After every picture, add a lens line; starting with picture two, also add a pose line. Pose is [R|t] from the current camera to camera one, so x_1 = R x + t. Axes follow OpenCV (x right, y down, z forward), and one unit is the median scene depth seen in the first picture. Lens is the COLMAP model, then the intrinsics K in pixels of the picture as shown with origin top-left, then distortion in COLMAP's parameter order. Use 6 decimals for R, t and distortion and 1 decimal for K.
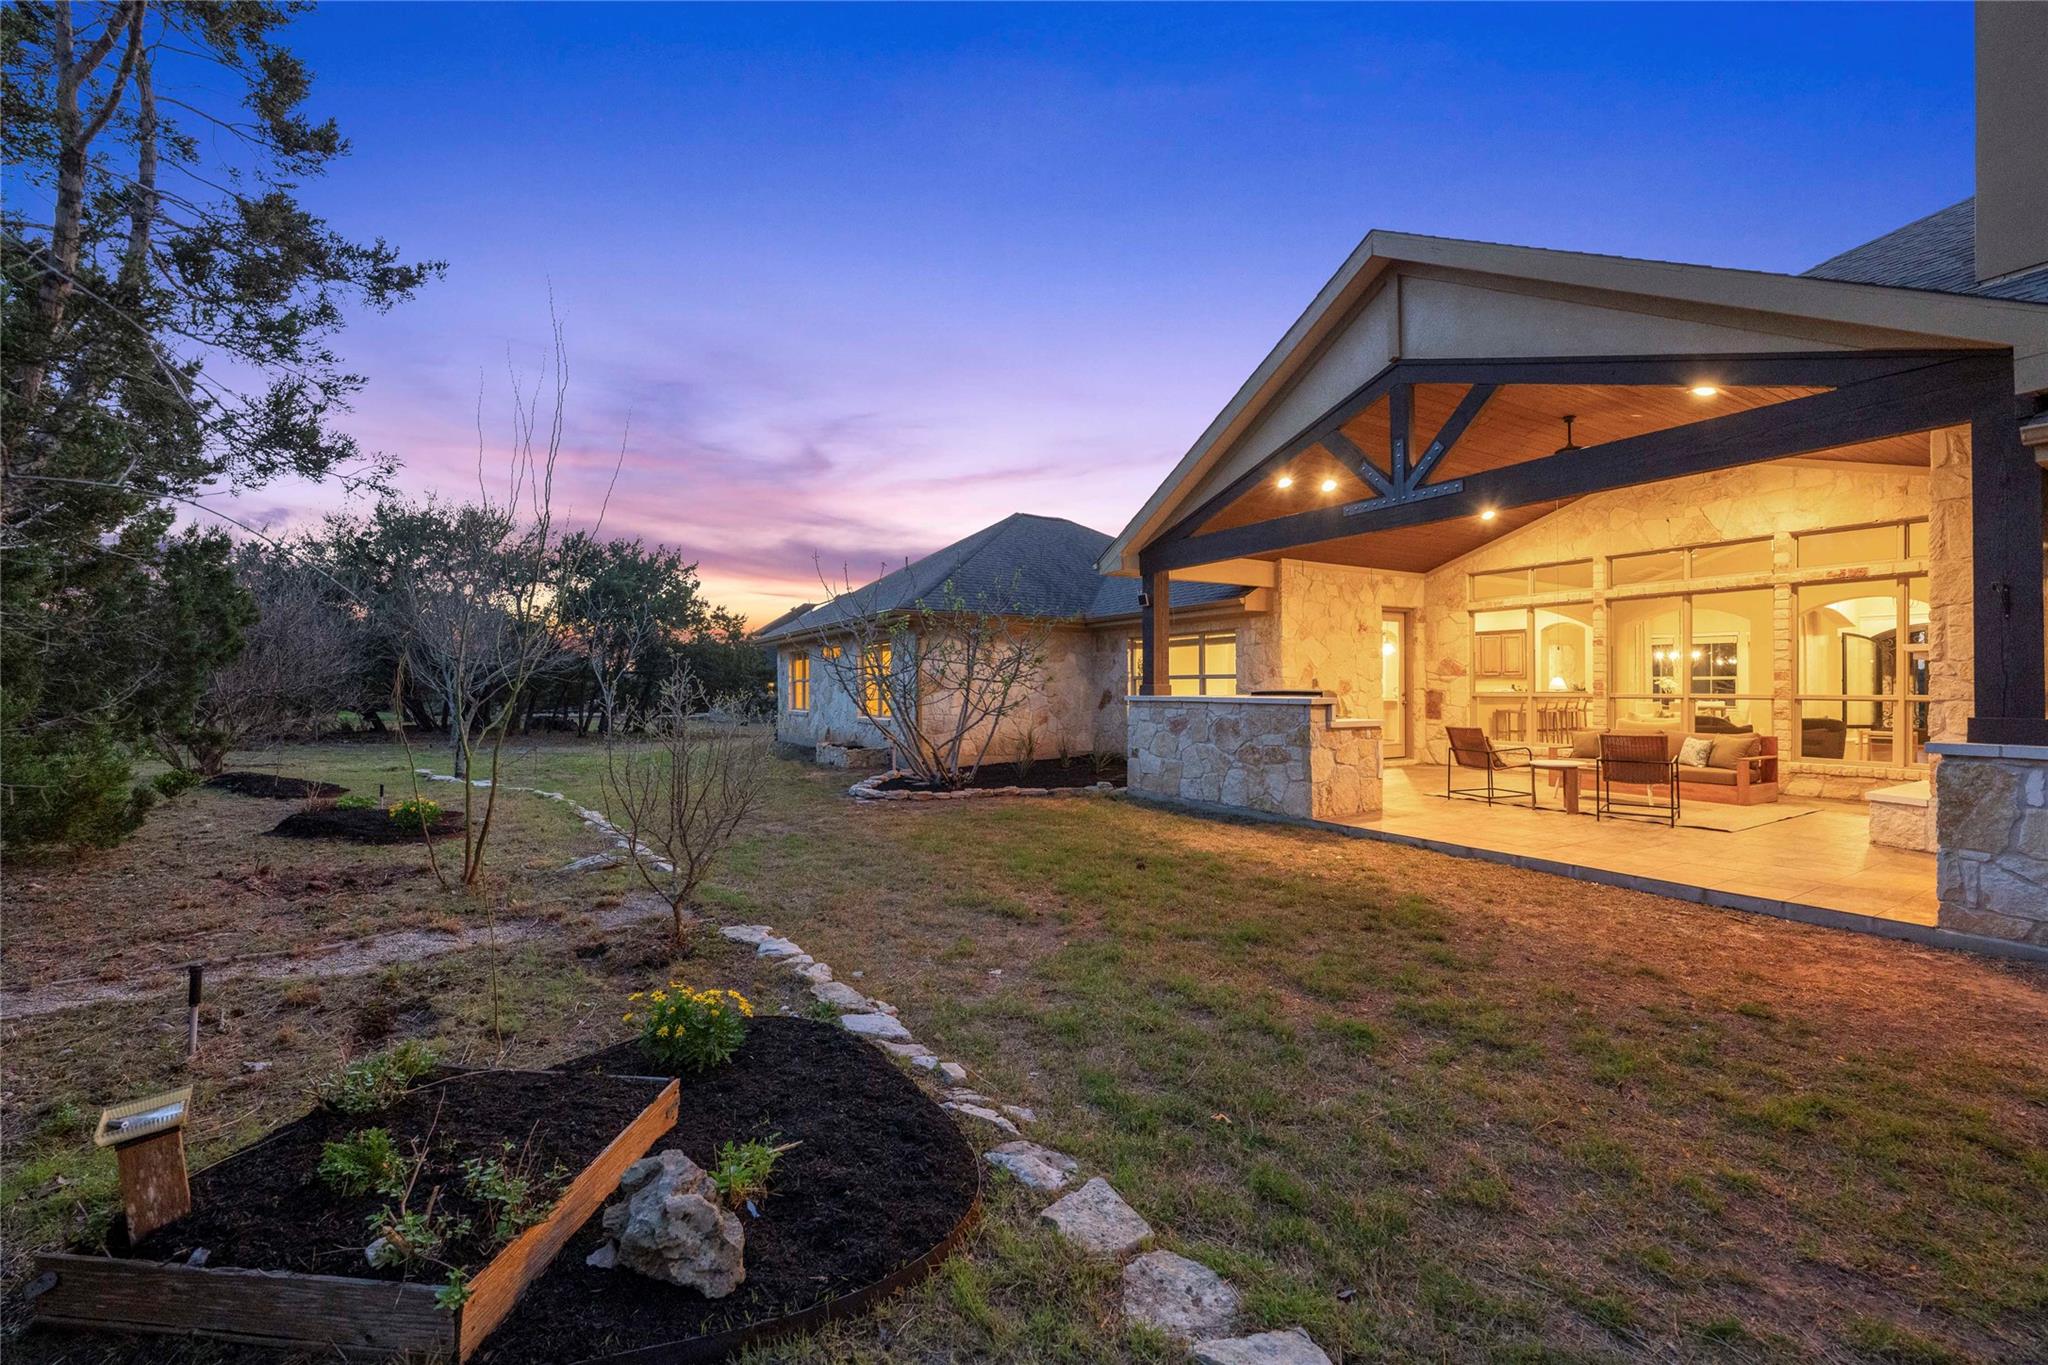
lens RADIAL K [[811.2, 0, 1026.2], [0, 811.2, 685.2], [0, 0, 1]] dist [-0.002173, 0.000291]
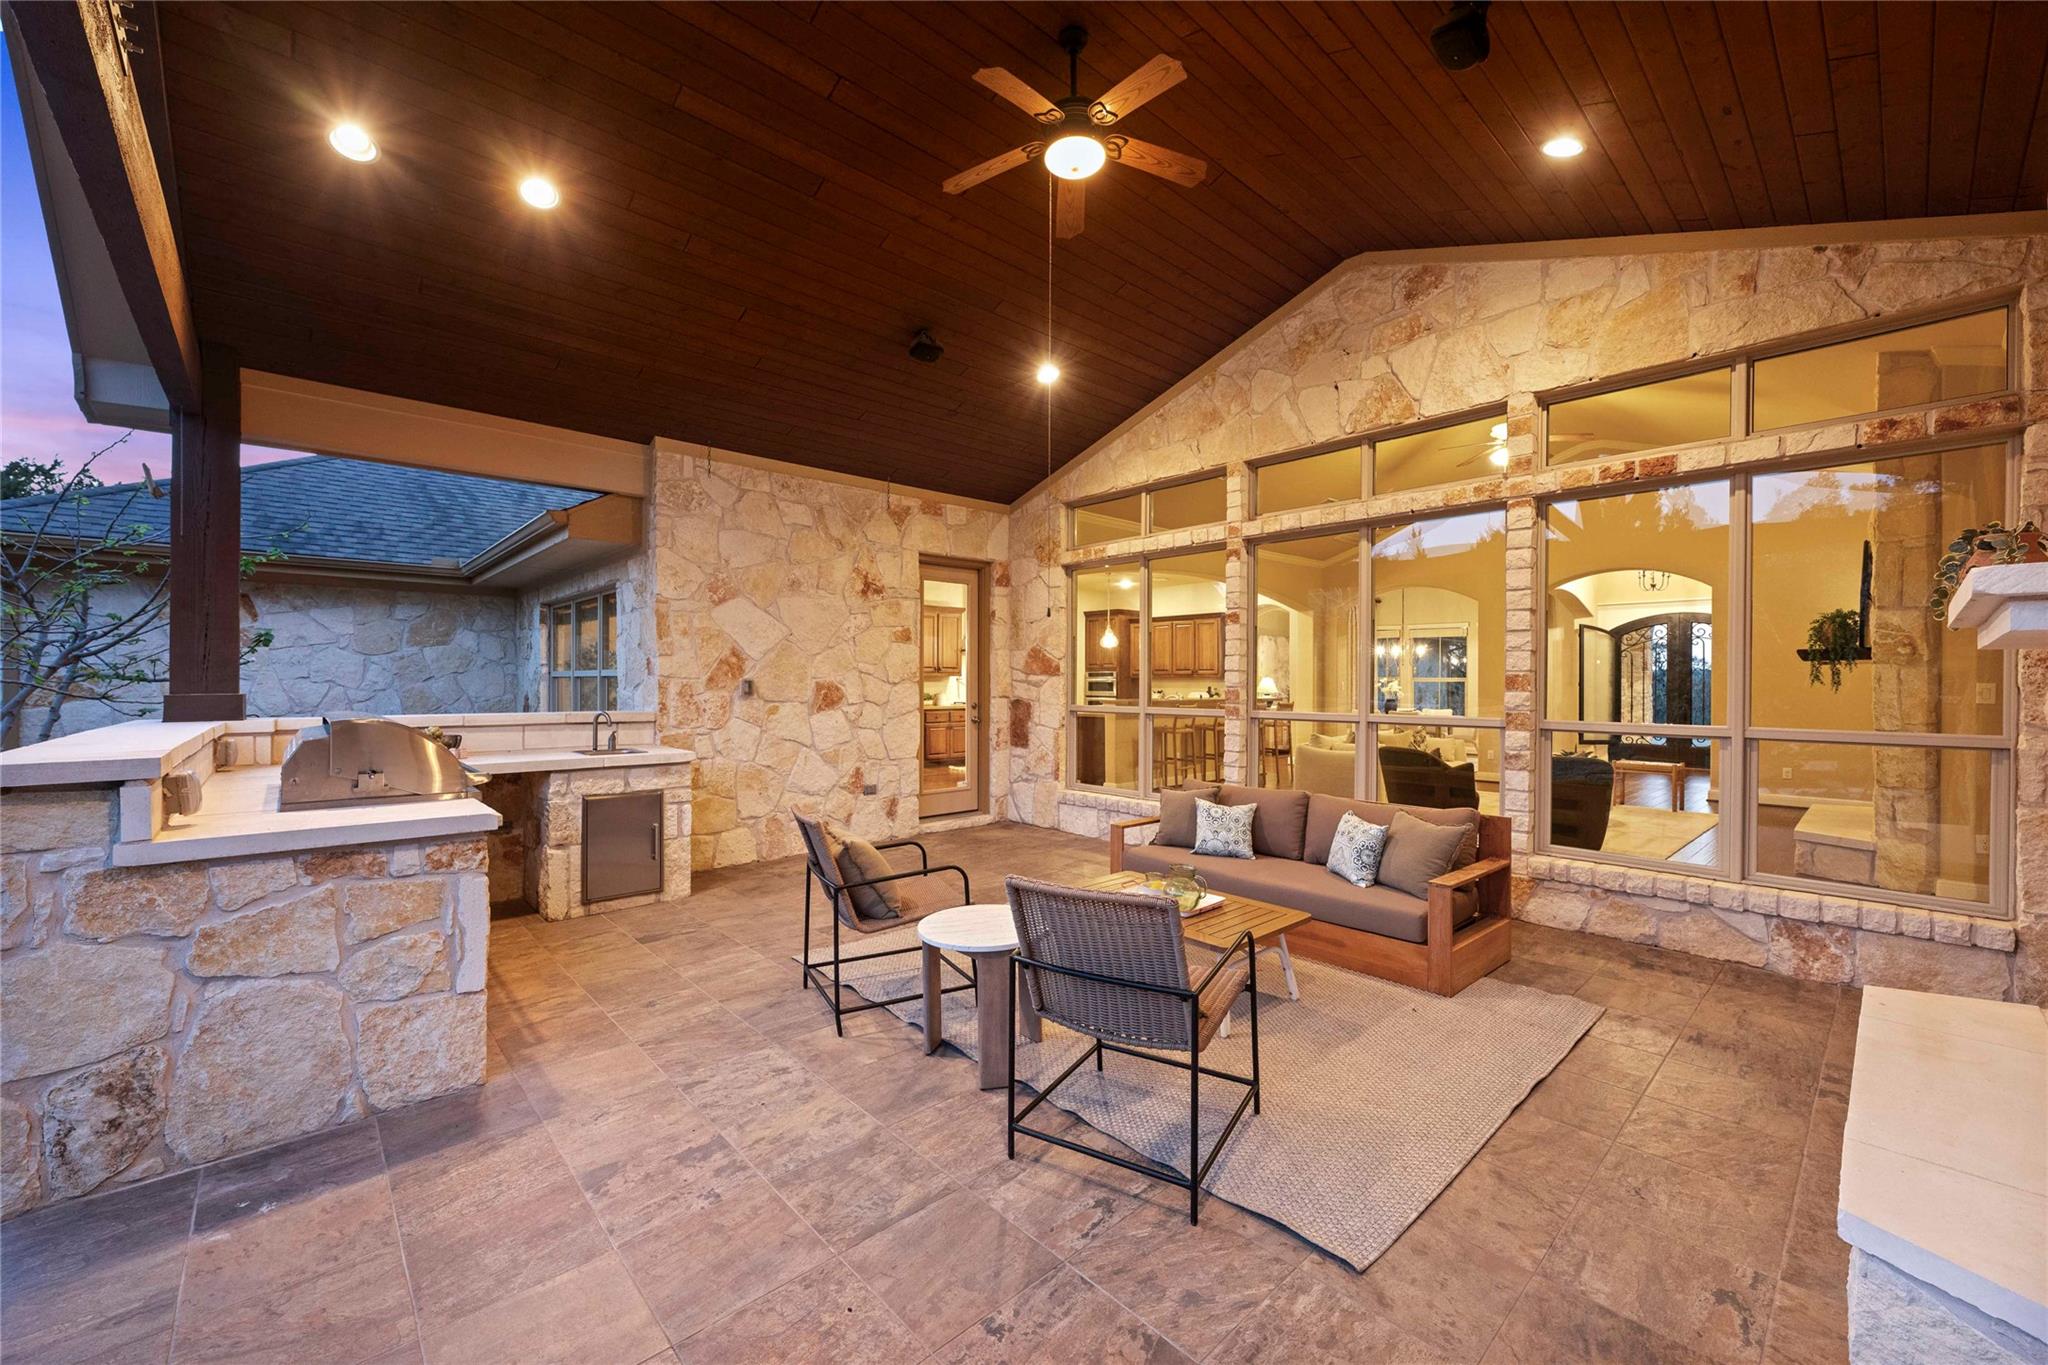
lens RADIAL K [[811.2, 0, 1022.9], [0, 811.2, 681.6], [0, 0, 1]] dist [-0.002173, 0.000291]
pose [[0.978235, 0.005724, 0.207420, 0.400574], [-0.006047, 0.999981, 0.000921, -0.007884], [-0.207411, -0.002155, 0.978252, 0.433949]]
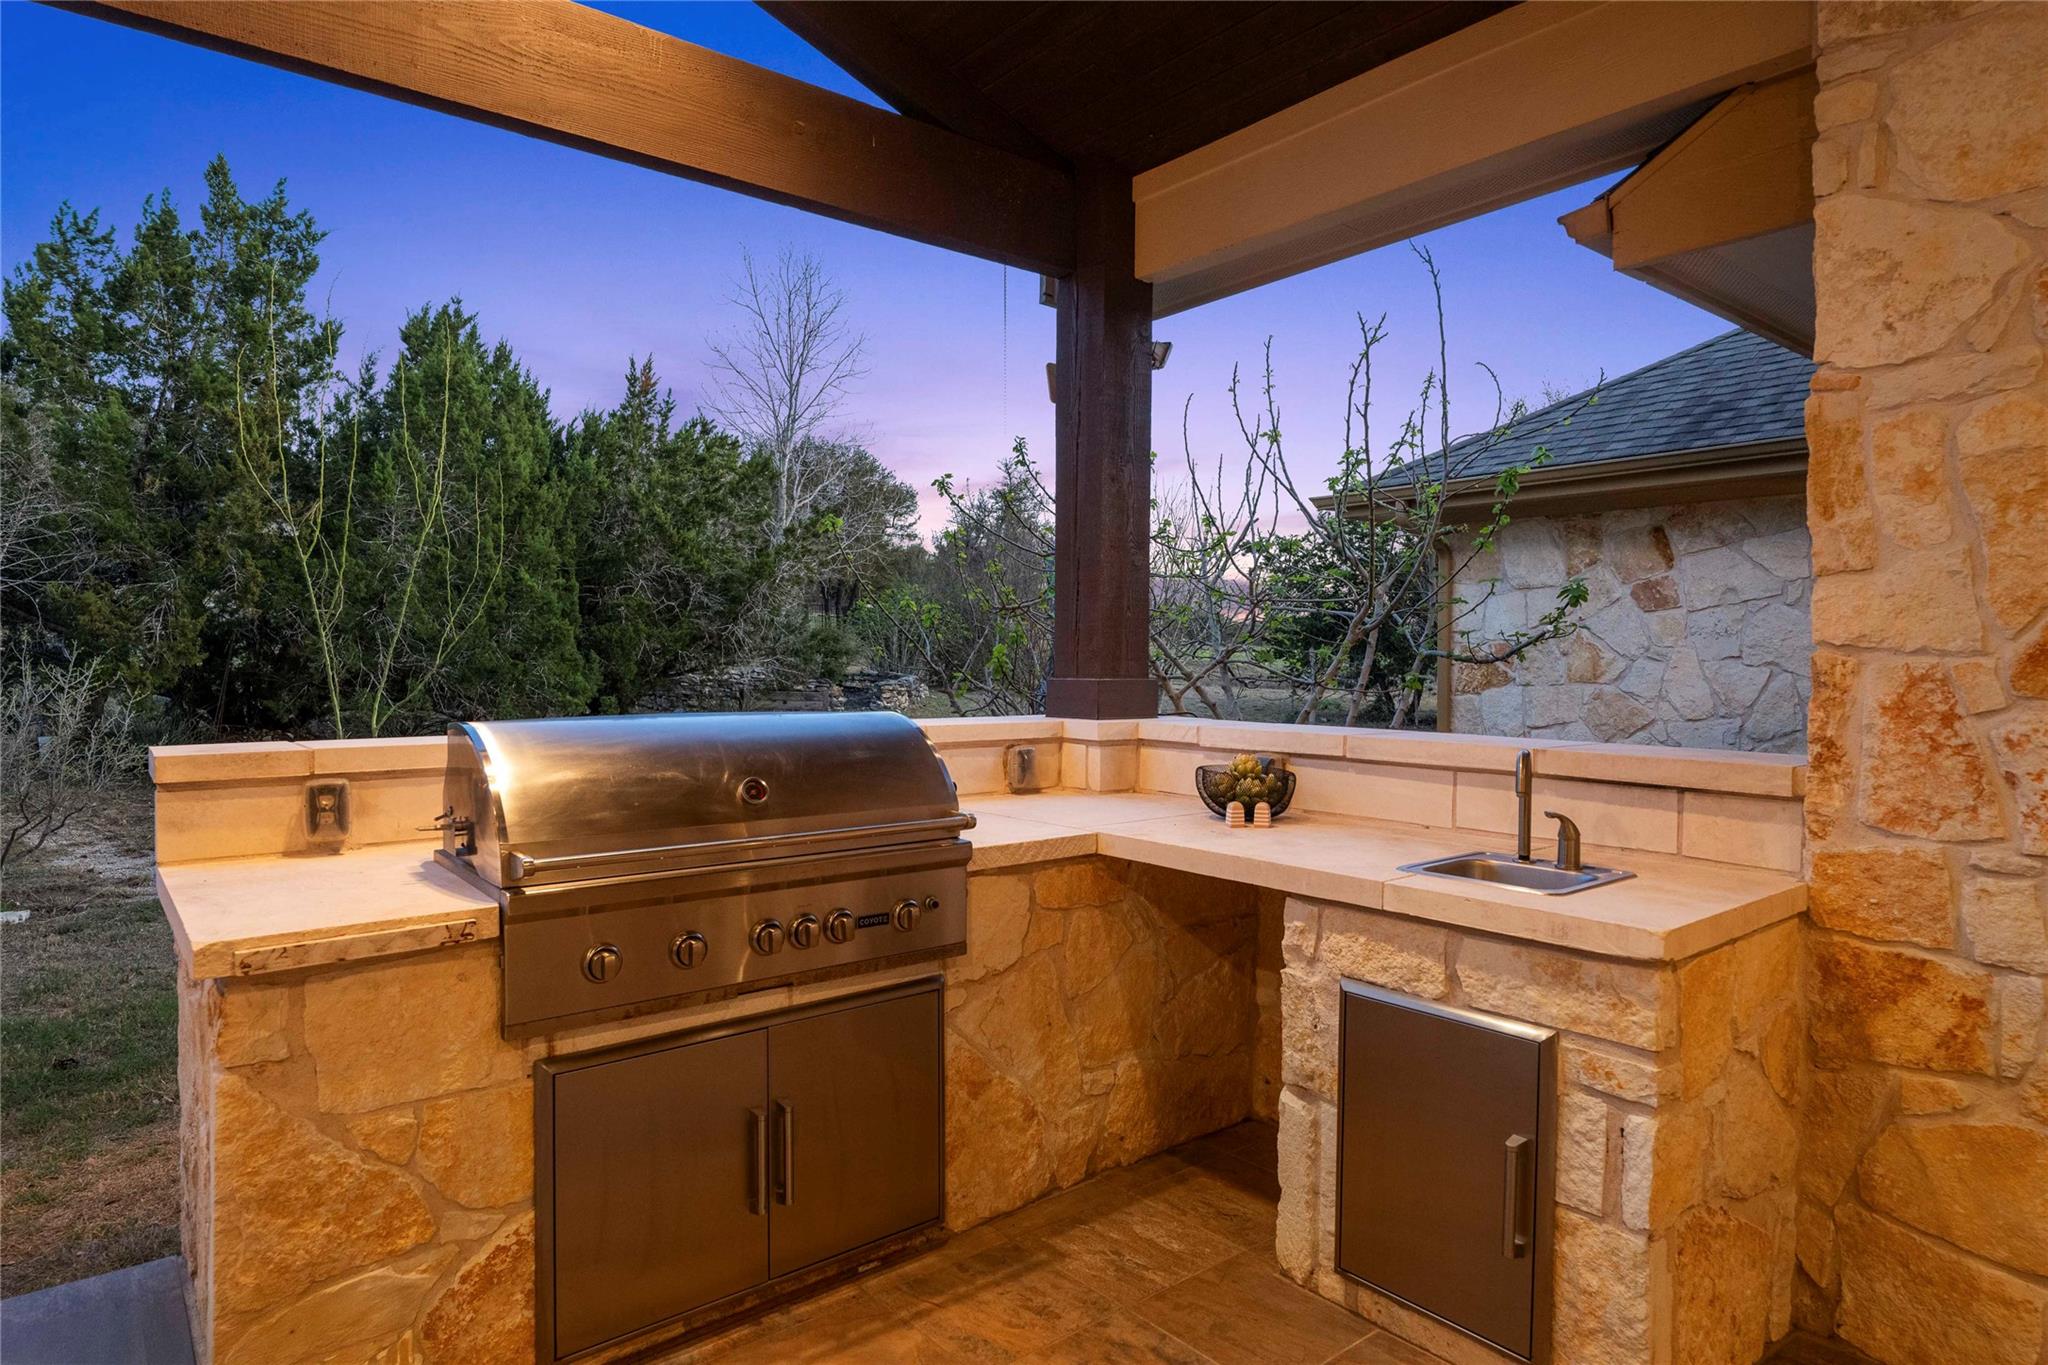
lens RADIAL K [[1167.2, 0, 1025.4], [0, 1167.2, 685.0], [0, 0, 1]] dist [-0.000098, 0.000388]
pose [[0.151947, 0.026928, -0.988022, 0.465762], [-0.003884, 0.999637, 0.026648, -0.007448], [0.988381, -0.000212, 0.151997, 0.772688]]
